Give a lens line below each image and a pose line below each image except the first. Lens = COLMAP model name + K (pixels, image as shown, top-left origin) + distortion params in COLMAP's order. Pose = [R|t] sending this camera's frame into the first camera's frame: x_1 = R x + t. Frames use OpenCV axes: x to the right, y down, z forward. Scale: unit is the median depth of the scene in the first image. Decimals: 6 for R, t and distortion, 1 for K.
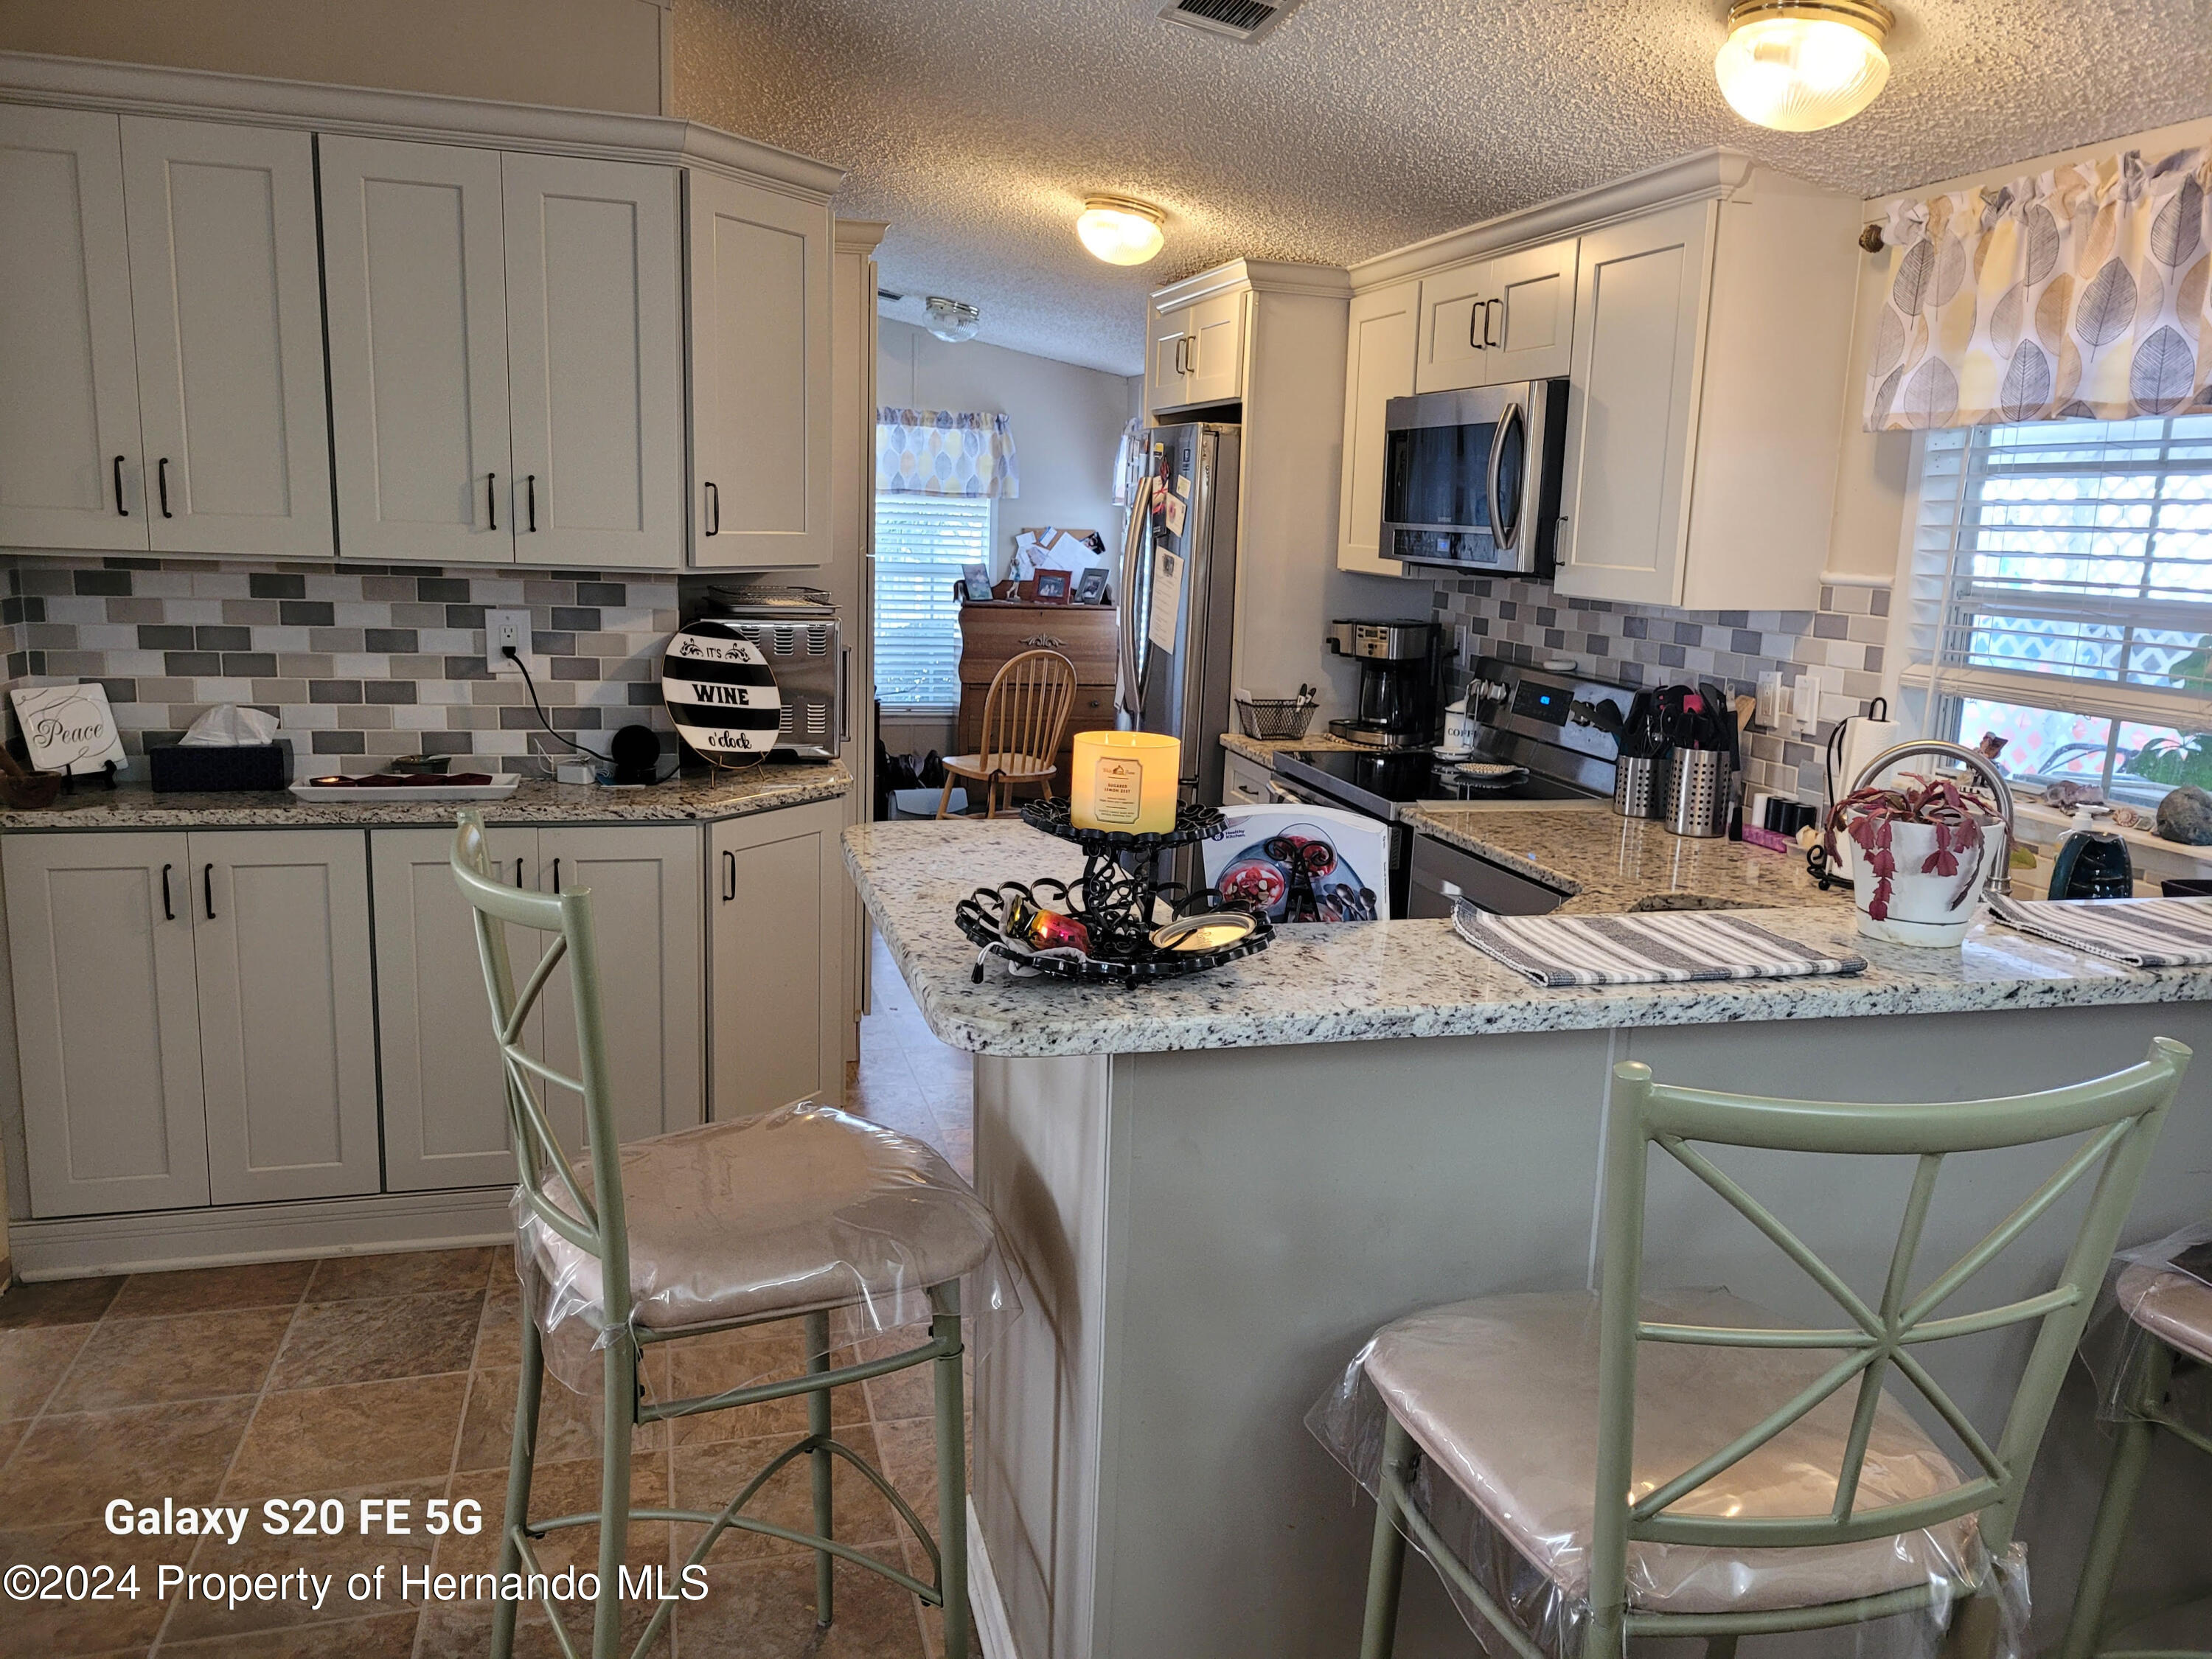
lens RADIAL K [[1687.9, 0, 1126.5], [0, 1687.9, 823.2], [0, 0, 1]] dist [0.043057, -0.003300]
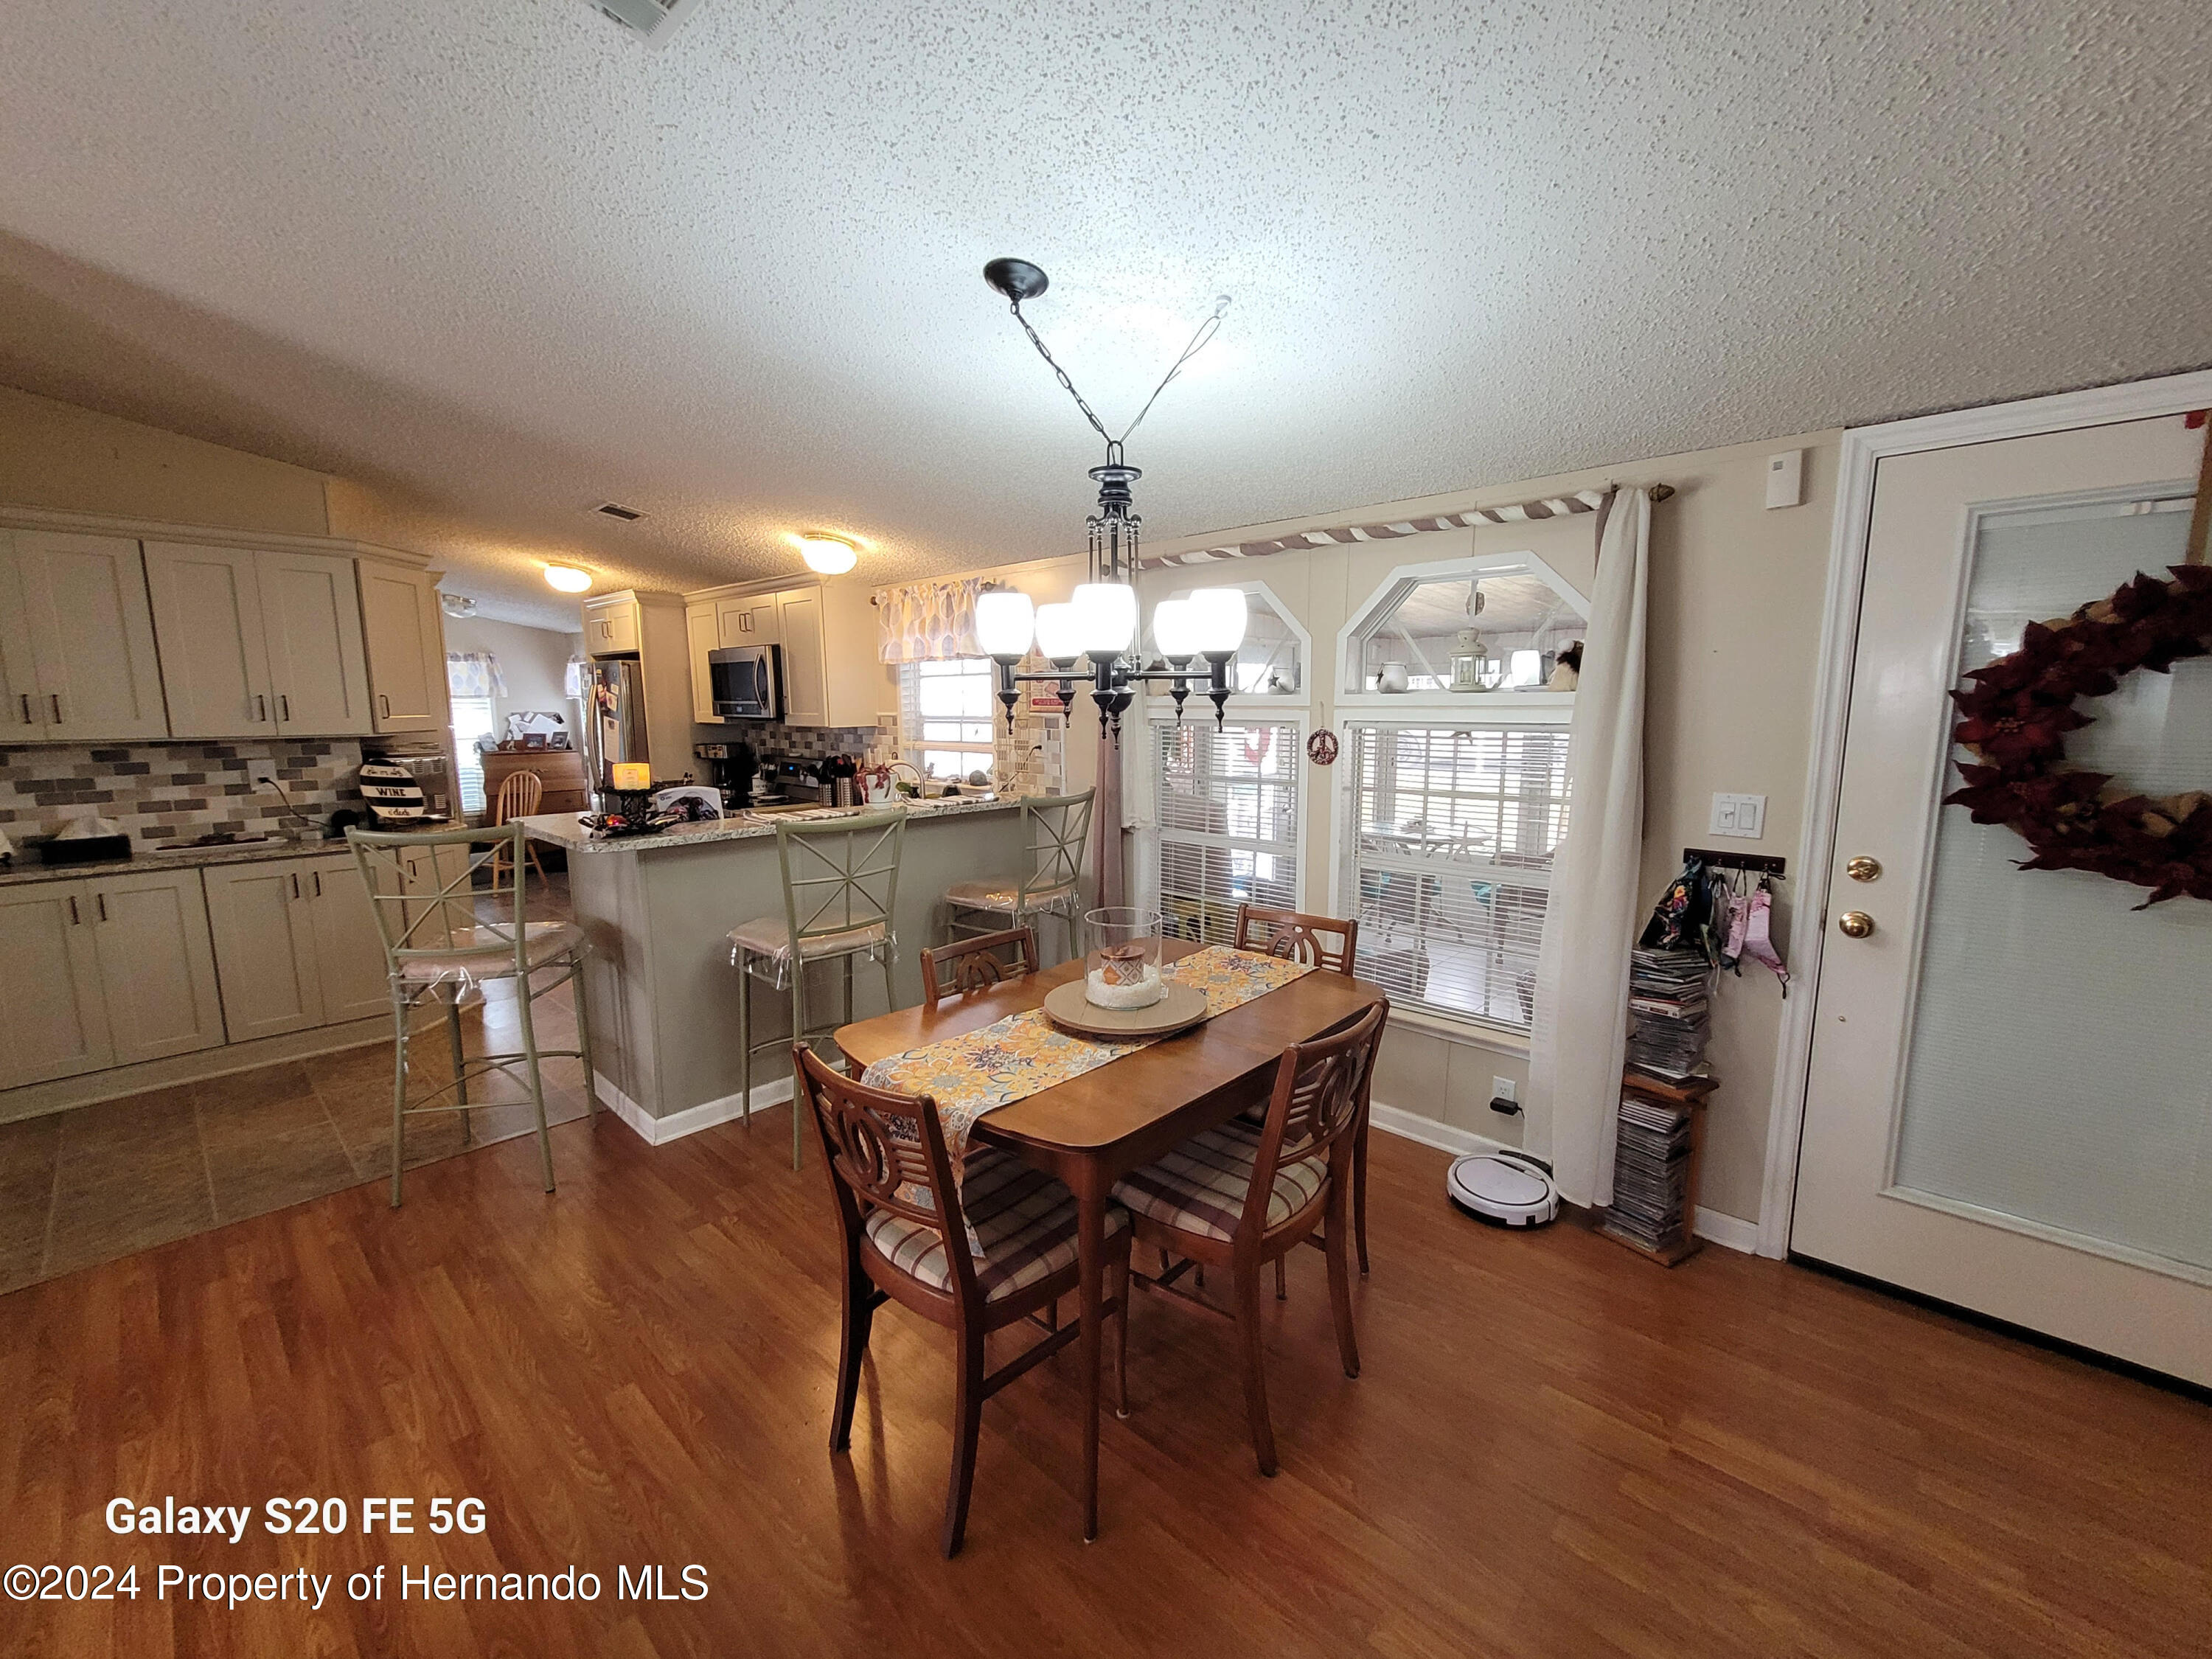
lens RADIAL K [[906.4, 0, 1104.8], [0, 906.4, 833.3], [0, 0, 1]] dist [0.008084, -0.000292]
pose [[0.855332, -0.115109, 0.505131, -0.057263], [0.129526, 0.991554, 0.006630, 0.091469], [-0.501628, 0.059756, 0.863017, -0.485014]]
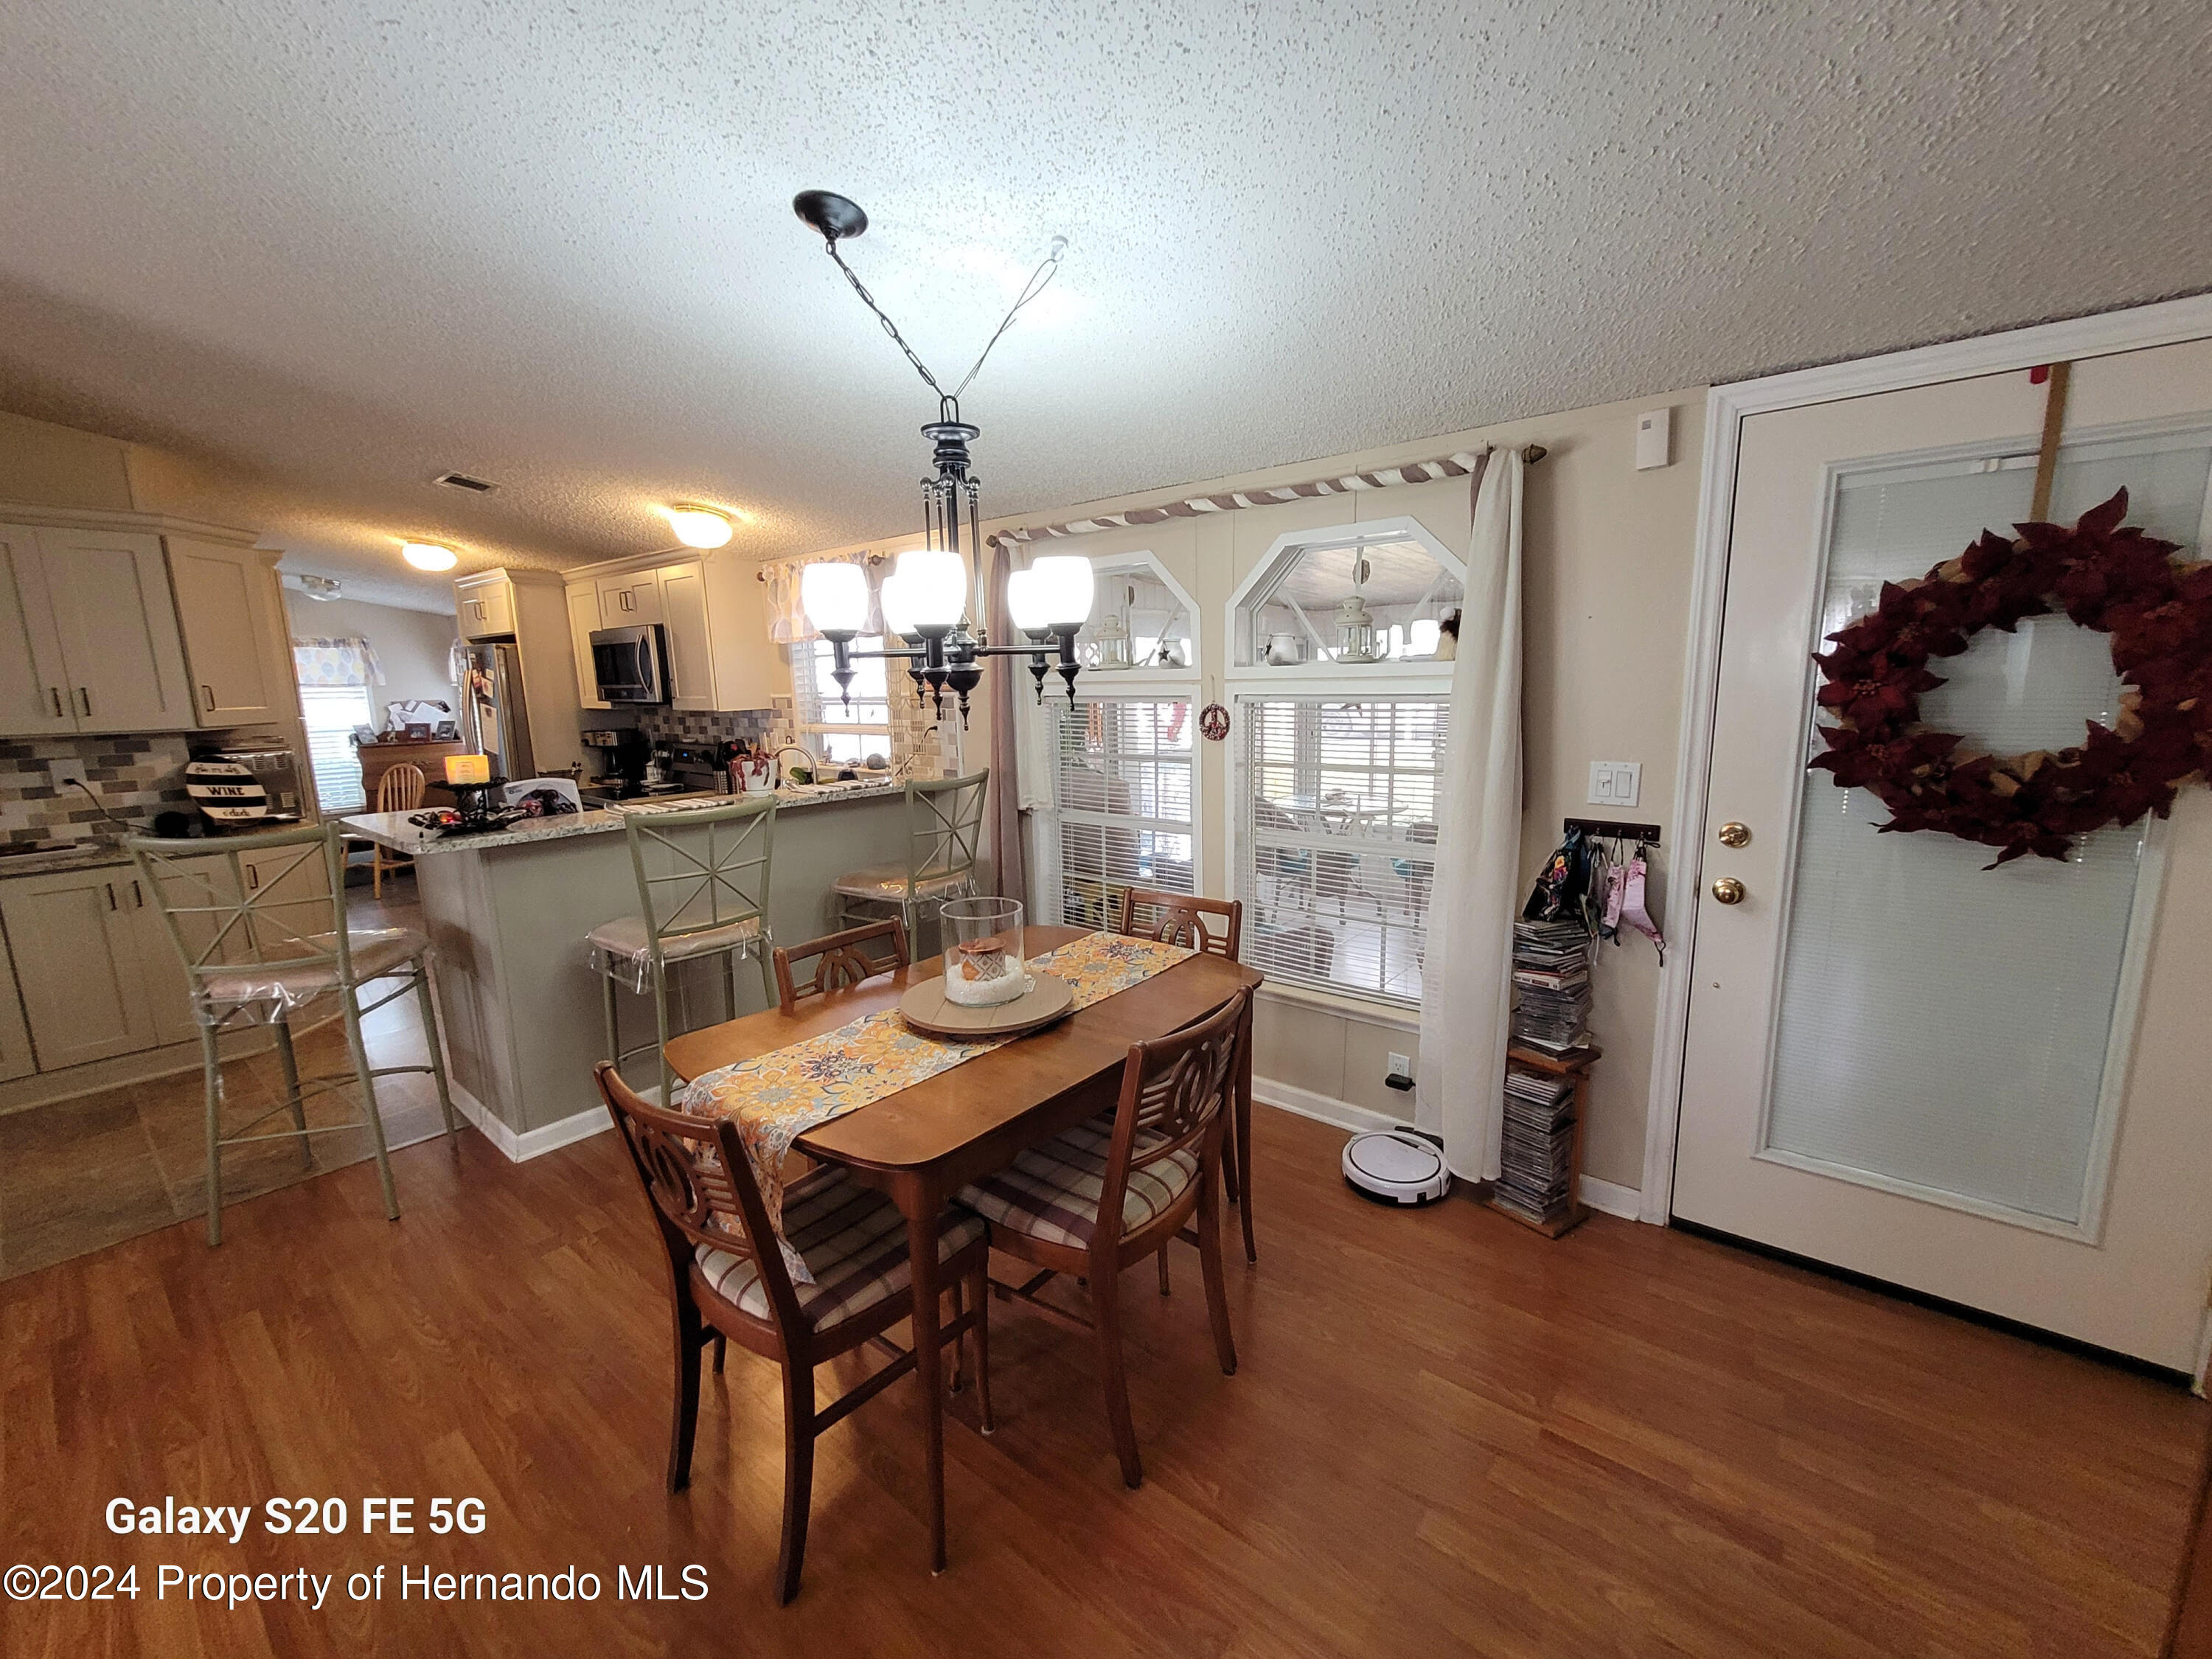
lens RADIAL K [[907.3, 0, 1103.7], [0, 907.3, 833.4], [0, 0, 1]] dist [0.008564, -0.000426]
pose [[0.820550, -0.150937, 0.551285, 0.007775], [0.154775, 0.987144, 0.039900, 0.095068], [-0.550220, 0.052585, 0.833362, -0.486775]]
